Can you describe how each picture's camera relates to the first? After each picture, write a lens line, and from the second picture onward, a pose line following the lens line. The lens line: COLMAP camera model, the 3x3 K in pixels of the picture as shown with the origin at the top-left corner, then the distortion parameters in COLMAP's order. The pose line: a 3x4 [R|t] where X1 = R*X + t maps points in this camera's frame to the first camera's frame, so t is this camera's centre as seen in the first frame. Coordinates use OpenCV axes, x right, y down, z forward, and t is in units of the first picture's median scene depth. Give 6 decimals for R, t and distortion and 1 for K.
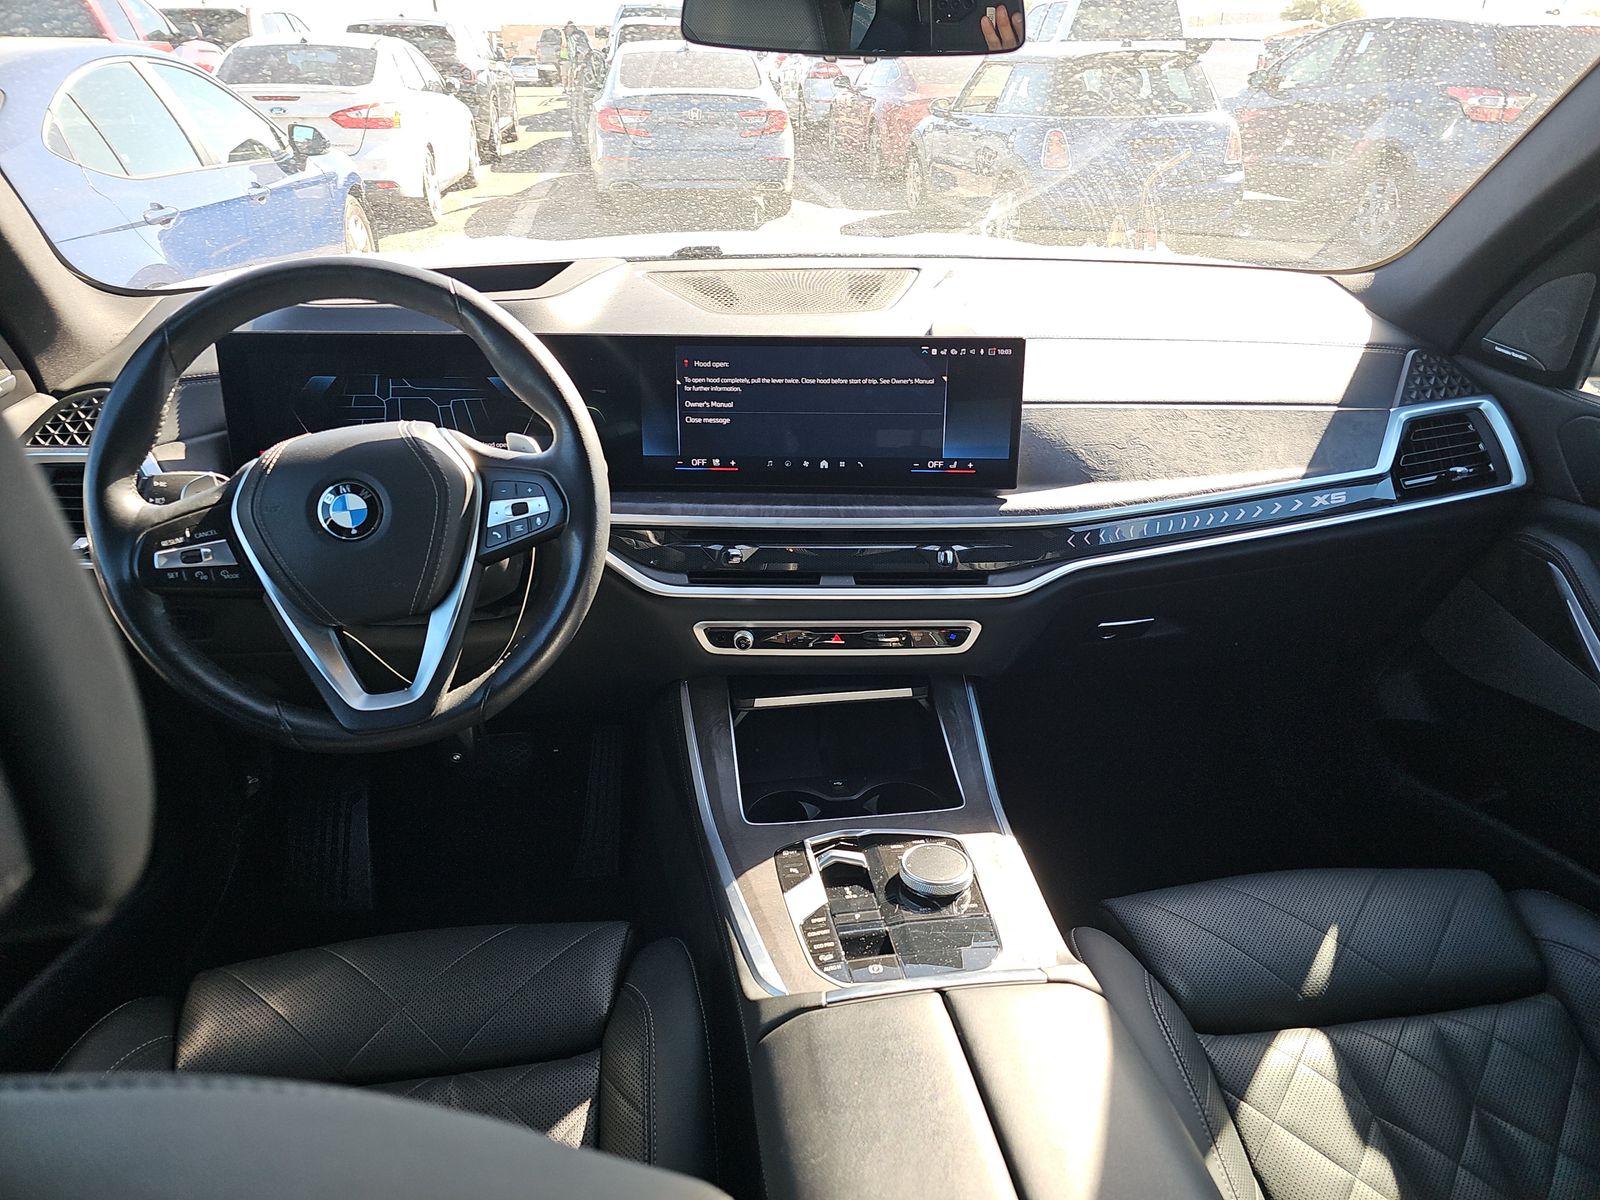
lens RADIAL K [[1067.3, 0, 800.0], [0, 1067.3, 600.0], [0, 0, 1]] dist [0.093897, -0.105621]
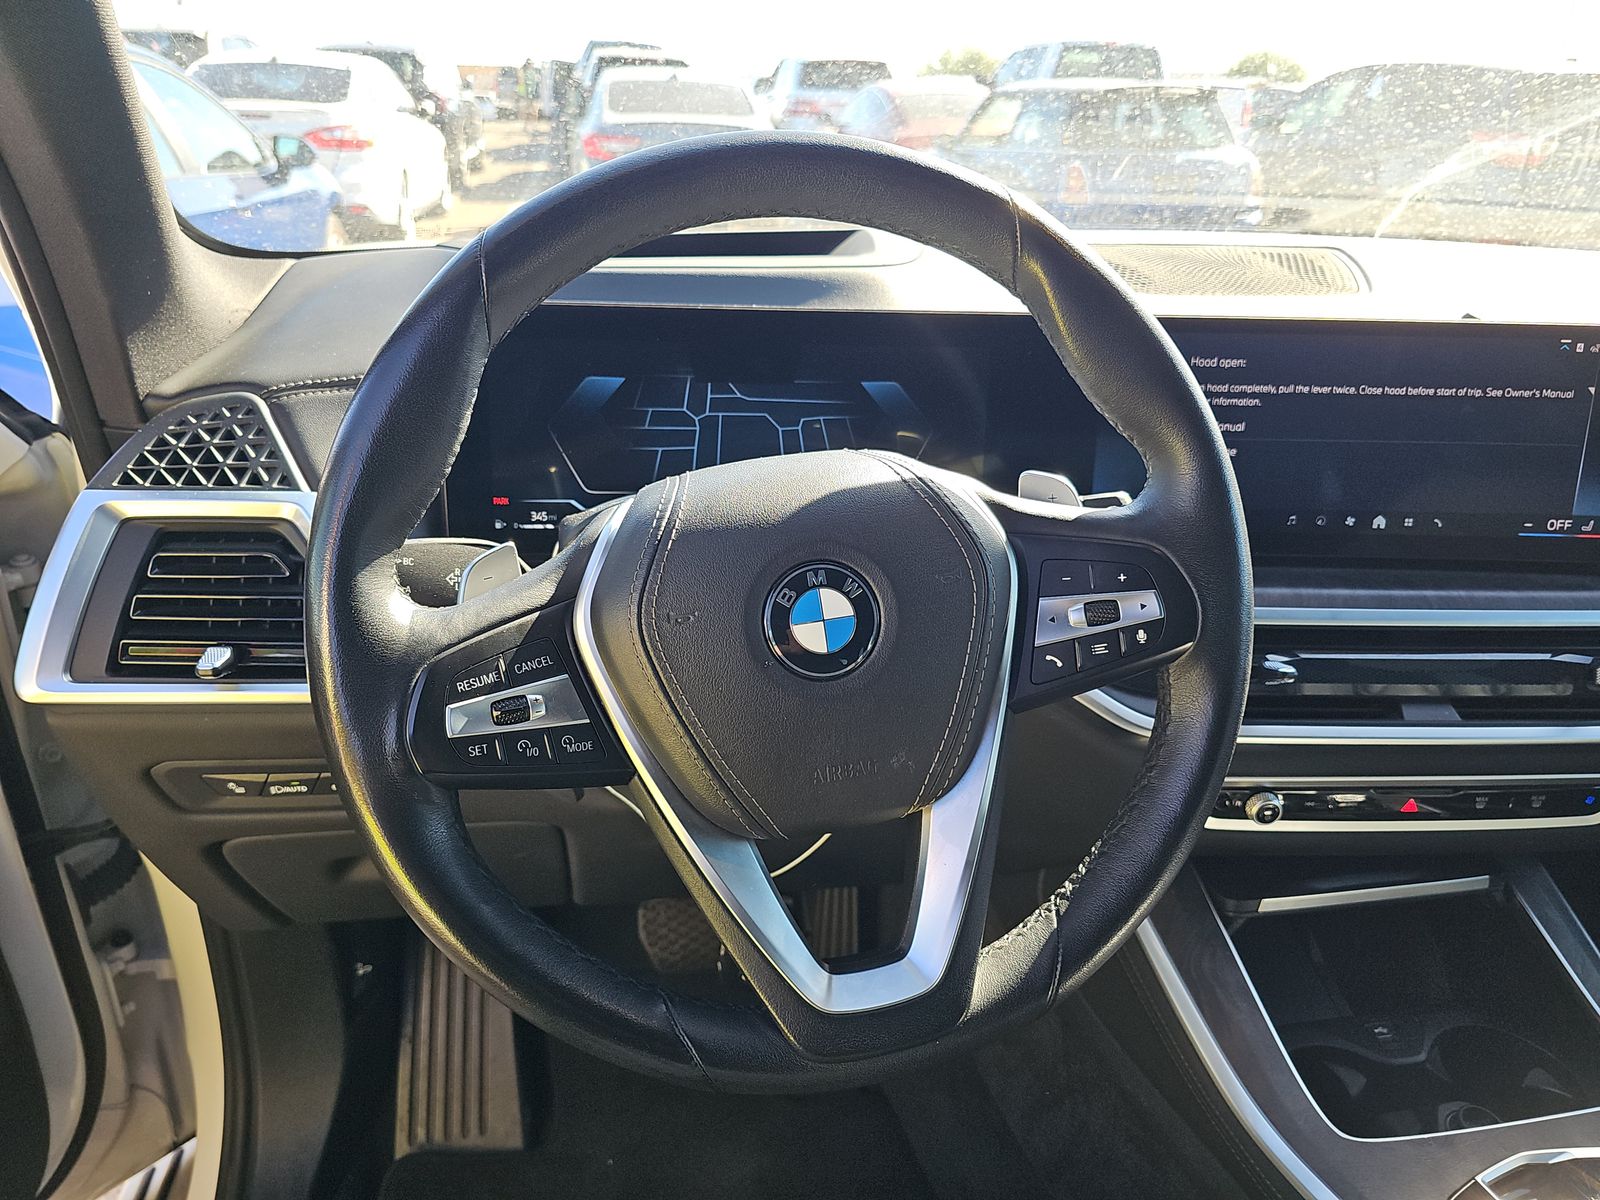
lens RADIAL K [[1083.9, 0, 800.0], [0, 1083.9, 600.0], [0, 0, 1]] dist [0.071373, -0.104211]
pose [[0.998882, 0.004166, 0.047082, -0.354699], [-0.002339, 0.999245, -0.038790, -0.057005], [-0.047208, 0.038636, 0.998138, 0.383809]]
